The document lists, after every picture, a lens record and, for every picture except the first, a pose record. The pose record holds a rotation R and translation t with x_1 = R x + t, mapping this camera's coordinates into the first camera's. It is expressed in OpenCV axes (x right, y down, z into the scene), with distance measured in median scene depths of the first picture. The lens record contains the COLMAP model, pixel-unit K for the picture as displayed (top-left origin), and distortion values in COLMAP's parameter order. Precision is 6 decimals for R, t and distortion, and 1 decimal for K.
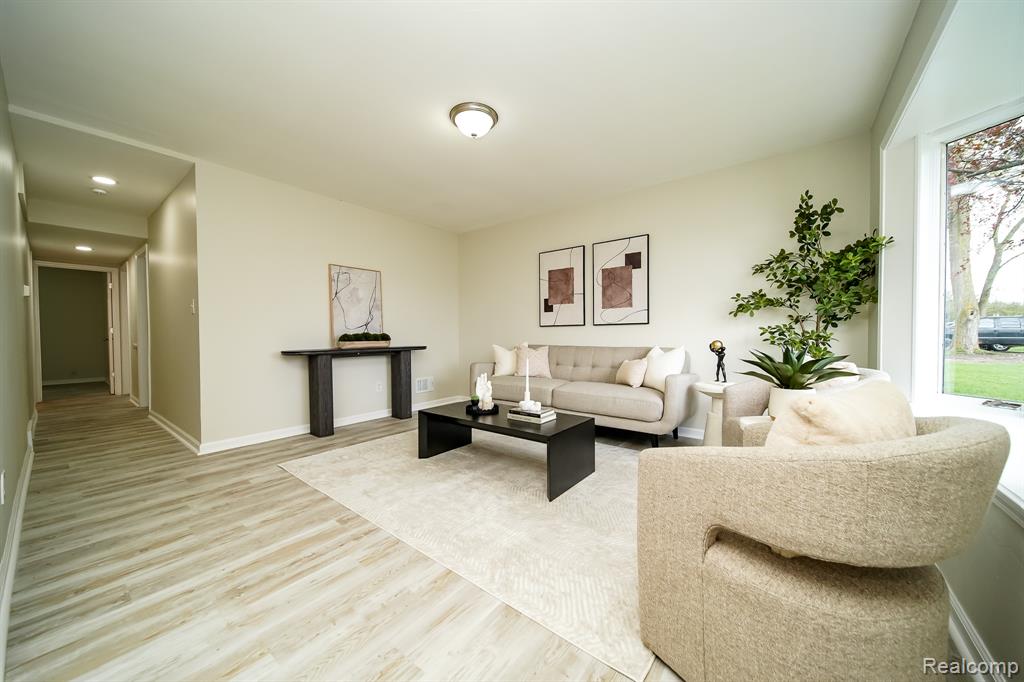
lens RADIAL K [[357.2, 0, 525.1], [0, 357.2, 342.0], [0, 0, 1]] dist [-0.001500, -0.000169]
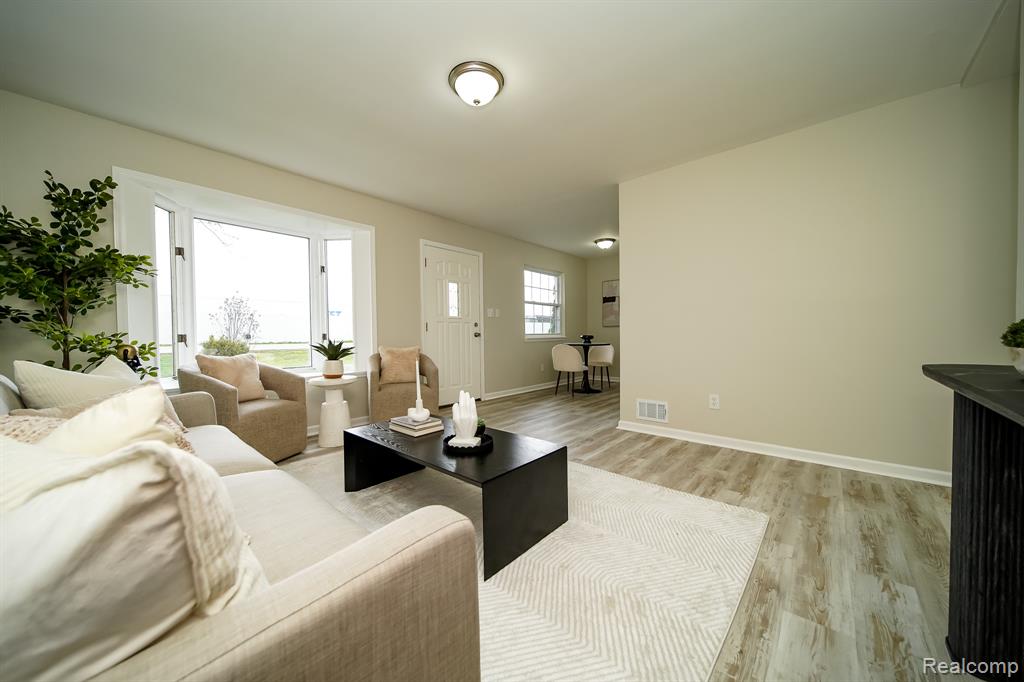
lens RADIAL K [[357.2, 0, 525.1], [0, 357.2, 342.0], [0, 0, 1]] dist [-0.001500, -0.000169]
pose [[-0.997314, 0.017201, 0.071202, -0.281205], [0.020152, 0.998959, 0.040936, -0.020367], [-0.070423, 0.042261, -0.996622, 1.647134]]
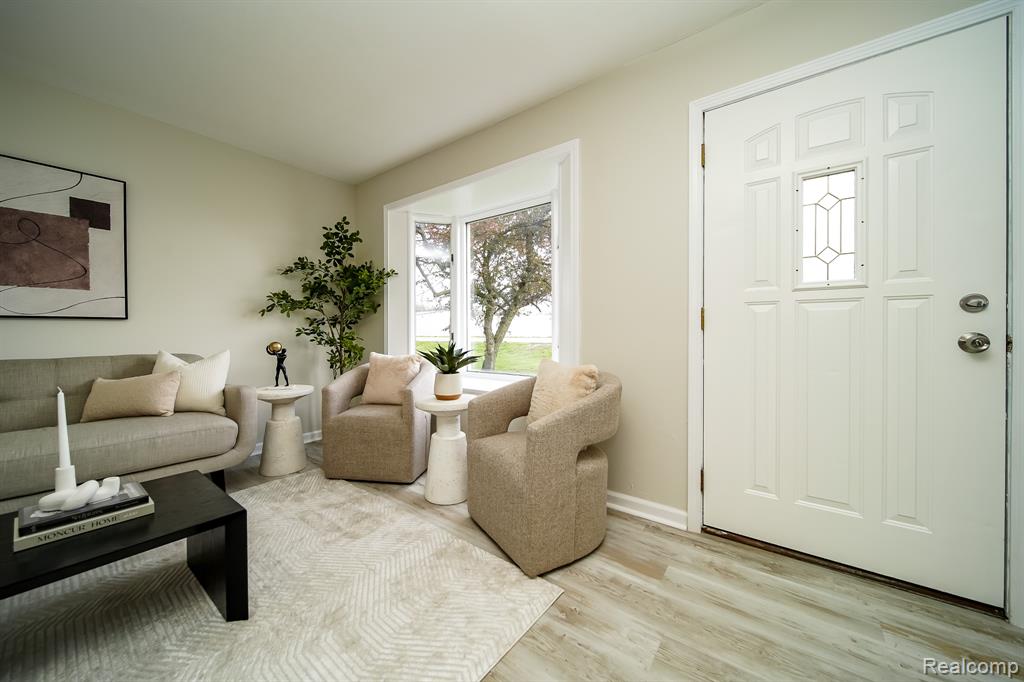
lens RADIAL K [[373.4, 0, 475.5], [0, 373.4, 333.0], [0, 0, 1]] dist [-0.001567, -0.000436]
pose [[0.052495, 0.003167, 0.998616, -0.405330], [0.021088, 0.999768, -0.004279, -0.012112], [-0.998399, 0.021283, 0.052416, 0.445297]]
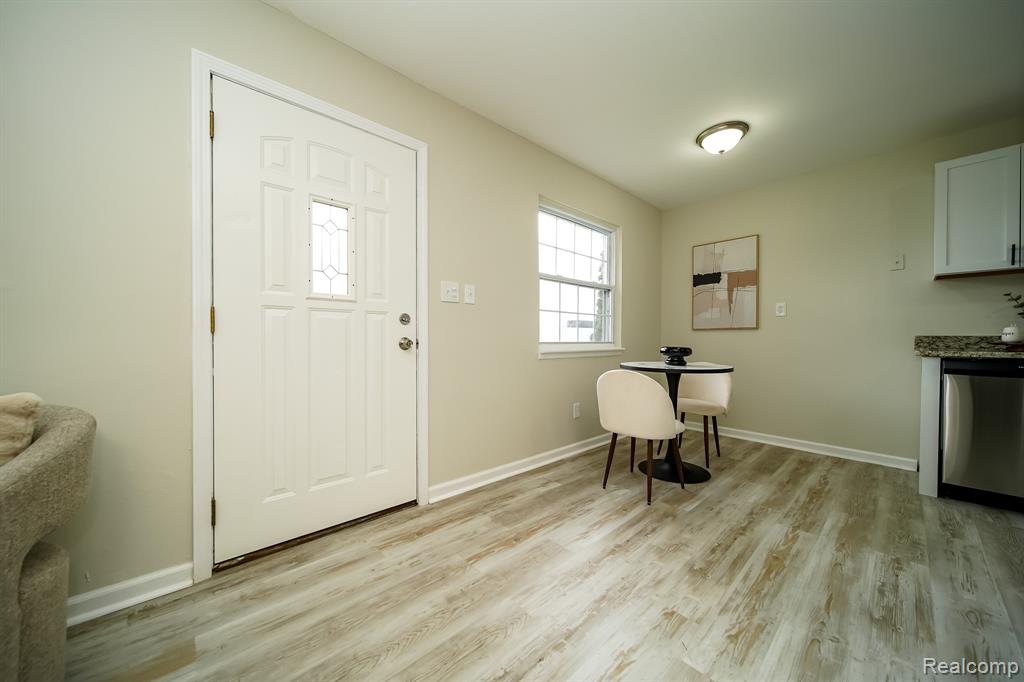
lens RADIAL K [[371.8, 0, 540.1], [0, 371.8, 343.1], [0, 0, 1]] dist [-0.001030, -0.000249]
pose [[-0.989271, 0.004892, 0.146012, -0.286671], [0.008901, 0.999601, 0.026819, -0.007744], [-0.145823, 0.027831, -0.988919, 0.552706]]
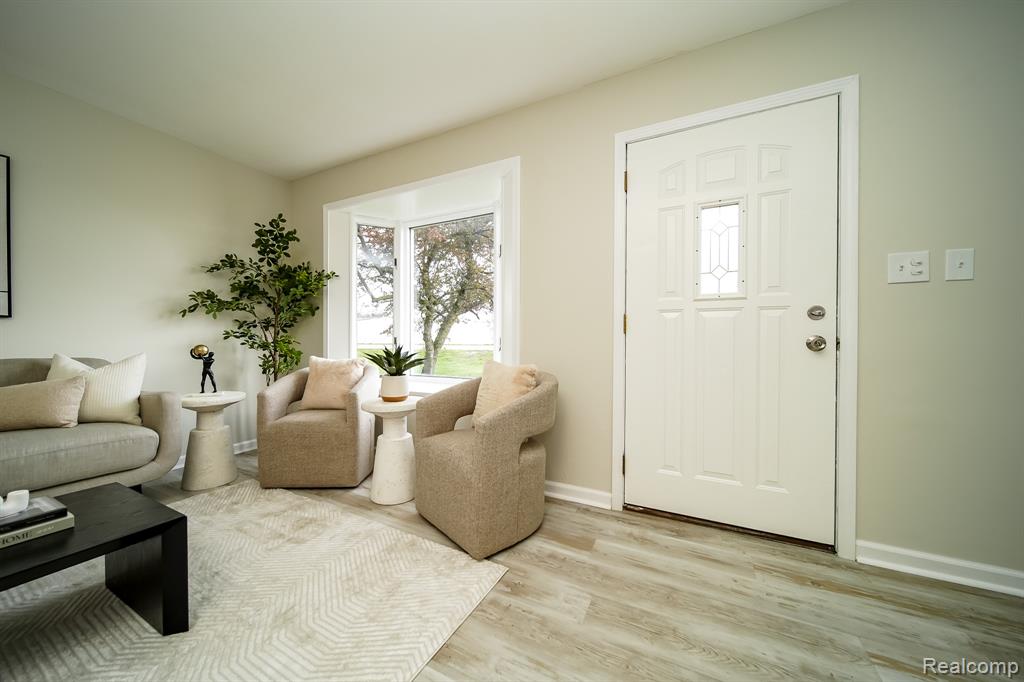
lens RADIAL K [[374.9, 0, 480.9], [0, 374.9, 341.2], [0, 0, 1]] dist [-0.001300, -0.000264]
pose [[-0.129955, 0.002060, 0.991518, -0.442067], [0.016968, 0.999856, 0.000147, -0.001628], [-0.991375, 0.016843, -0.129971, 0.467502]]
